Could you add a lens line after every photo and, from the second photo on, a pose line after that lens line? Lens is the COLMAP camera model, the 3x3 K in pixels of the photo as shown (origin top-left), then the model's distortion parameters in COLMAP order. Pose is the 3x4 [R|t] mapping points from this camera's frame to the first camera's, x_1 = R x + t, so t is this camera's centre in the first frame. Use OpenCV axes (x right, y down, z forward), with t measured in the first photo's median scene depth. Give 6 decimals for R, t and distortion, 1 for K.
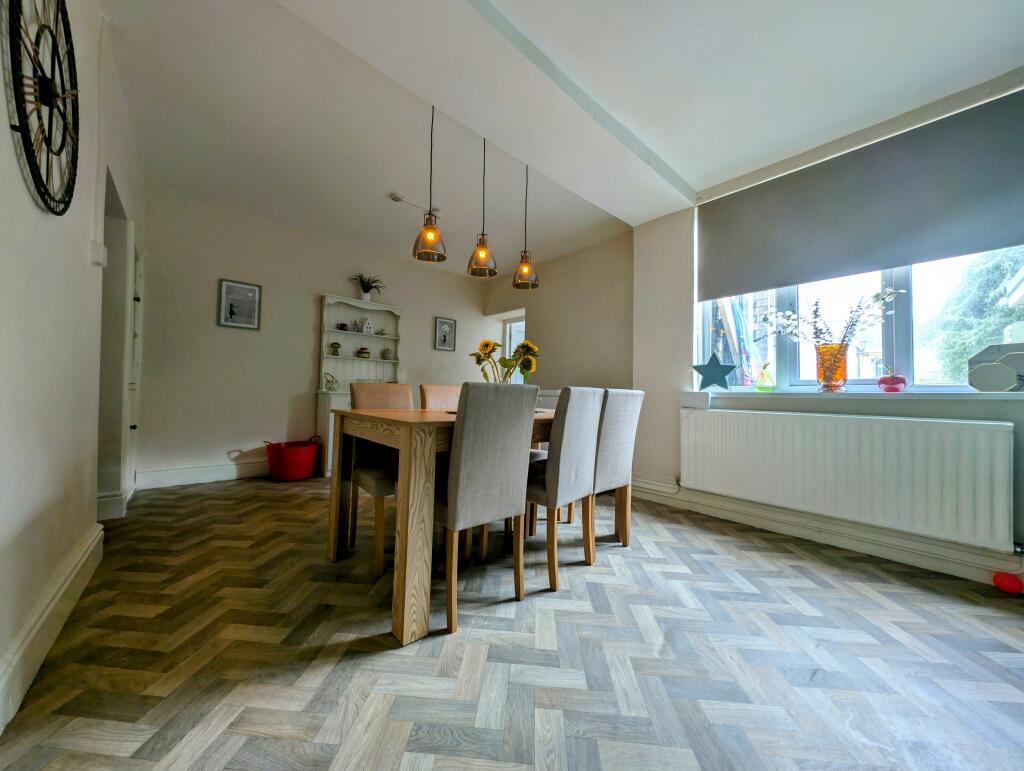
lens RADIAL K [[362.2, 0, 512.8], [0, 362.2, 379.0], [0, 0, 1]] dist [0.000995, -0.000815]
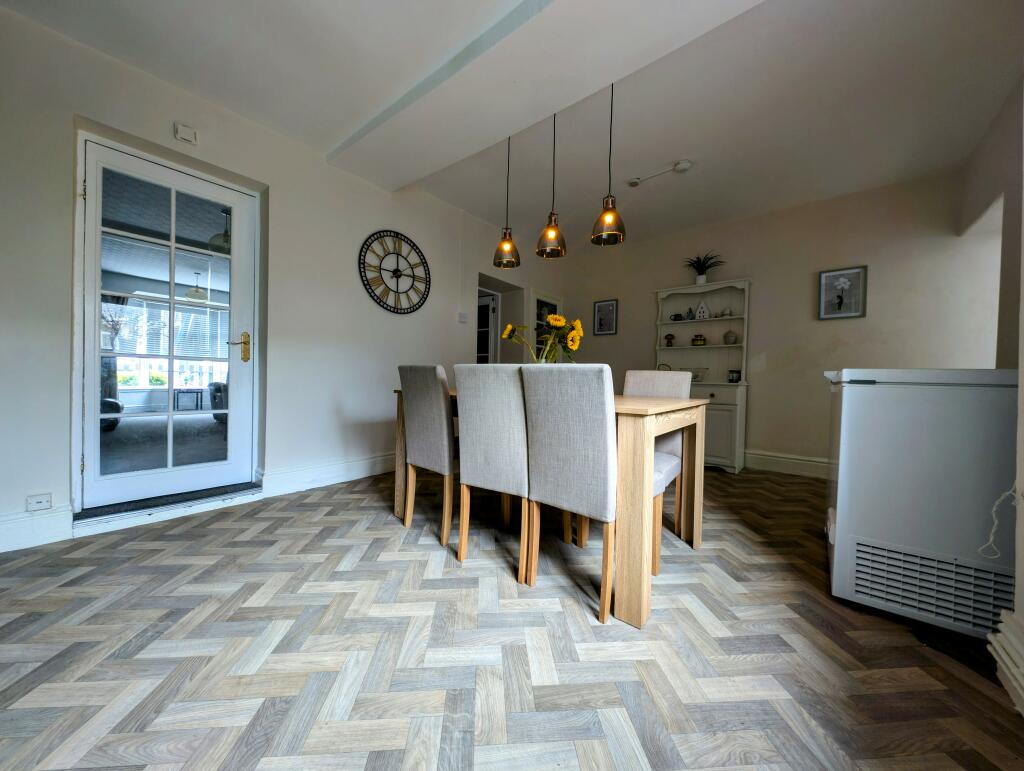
lens RADIAL K [[362.2, 0, 517.4], [0, 362.2, 389.0], [0, 0, 1]] dist [0.000995, -0.000815]
pose [[0.151300, 0.009359, -0.988444, 0.979781], [0.028519, 0.999498, 0.013829, 0.061497], [0.988076, -0.030282, 0.150957, 0.847680]]
